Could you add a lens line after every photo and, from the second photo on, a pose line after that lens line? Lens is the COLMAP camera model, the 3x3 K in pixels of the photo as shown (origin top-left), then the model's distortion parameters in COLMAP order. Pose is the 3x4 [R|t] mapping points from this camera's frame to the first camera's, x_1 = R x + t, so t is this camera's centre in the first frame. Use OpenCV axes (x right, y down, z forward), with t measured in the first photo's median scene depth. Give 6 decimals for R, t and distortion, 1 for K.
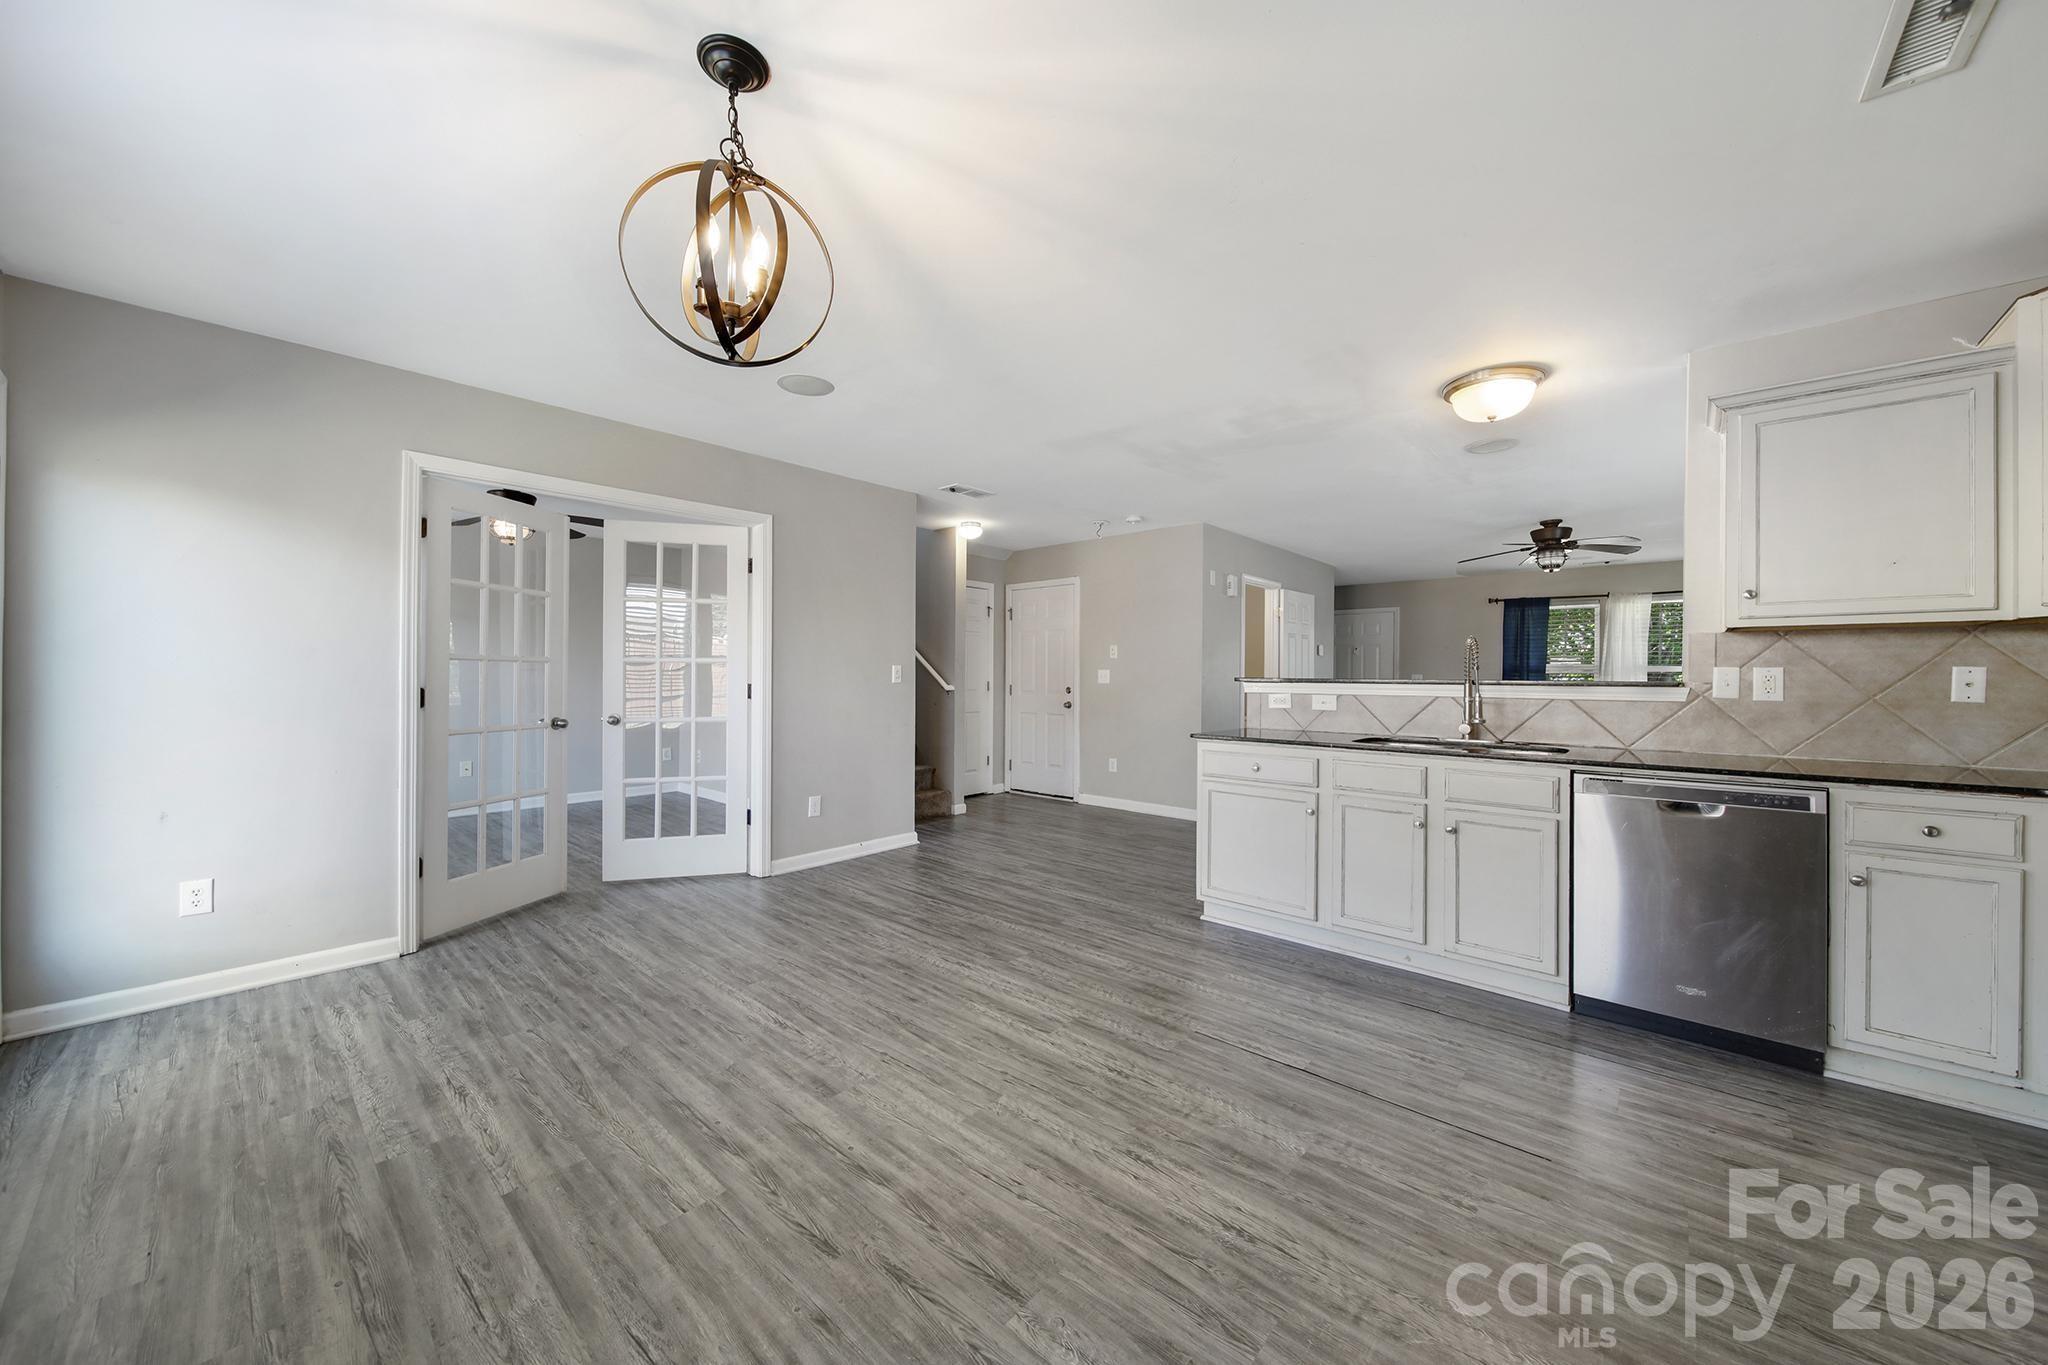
lens RADIAL K [[726.1, 0, 1019.7], [0, 726.1, 682.2], [0, 0, 1]] dist [-0.002863, -0.001660]
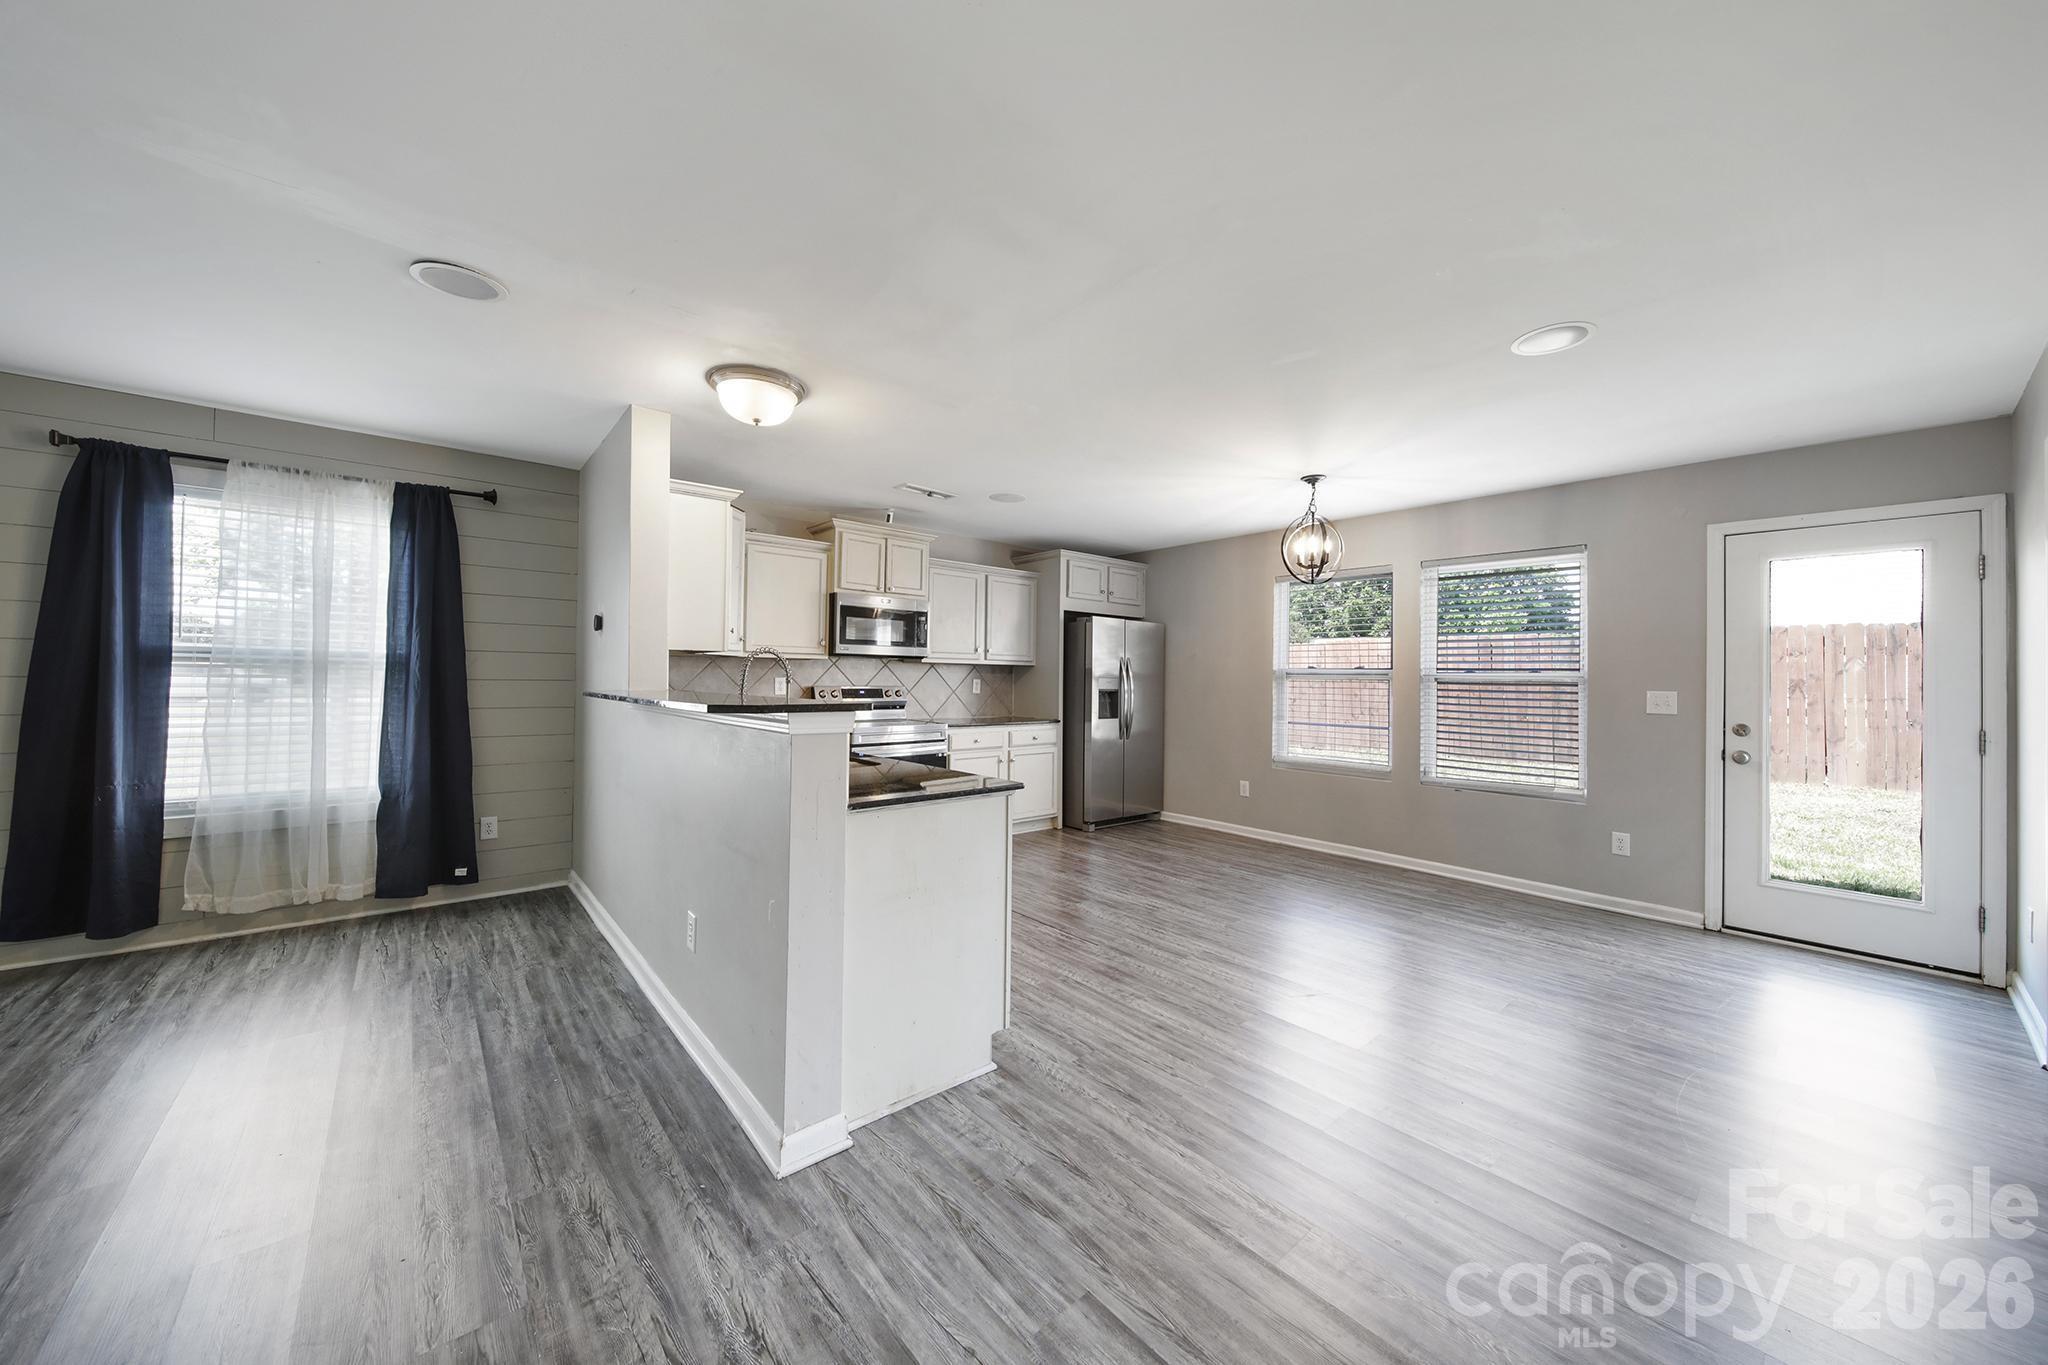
lens RADIAL K [[726.1, 0, 1020.2], [0, 726.1, 667.4], [0, 0, 1]] dist [-0.002863, -0.001660]
pose [[-0.991767, -0.018236, 0.126748, 0.202545], [-0.018904, 0.999813, -0.004063, -0.046207], [-0.126650, -0.006426, -0.991927, 2.200674]]
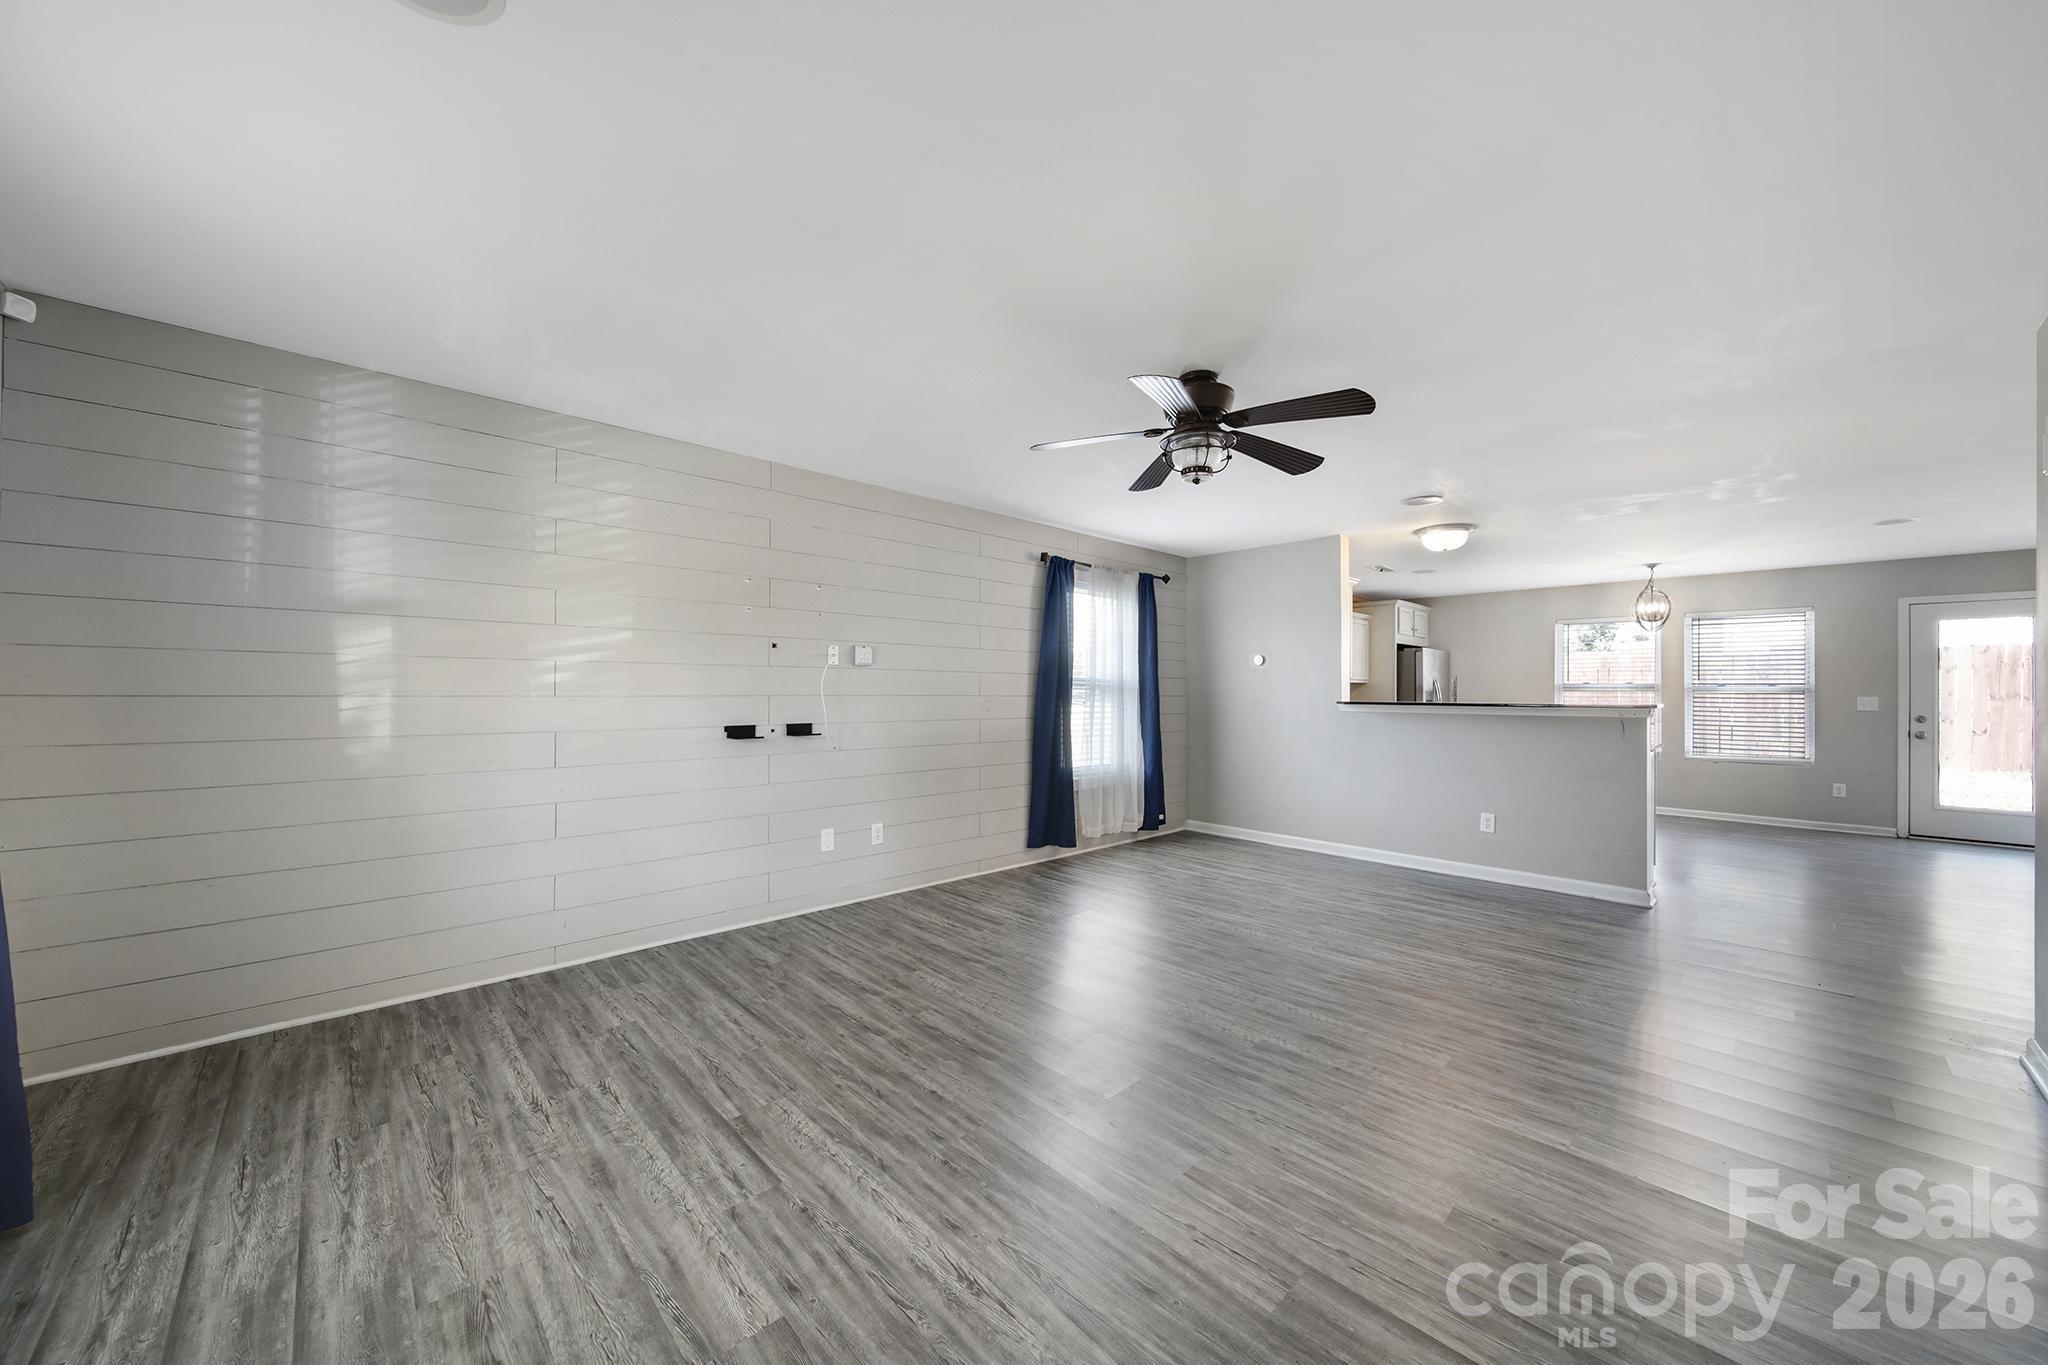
lens RADIAL K [[726.1, 0, 1031.4], [0, 726.1, 688.5], [0, 0, 1]] dist [-0.002863, -0.001660]
pose [[-0.996850, -0.011781, 0.078426, 1.719206], [-0.011375, 0.999919, 0.005627, -0.038123], [-0.078486, 0.004717, -0.996904, 3.224057]]
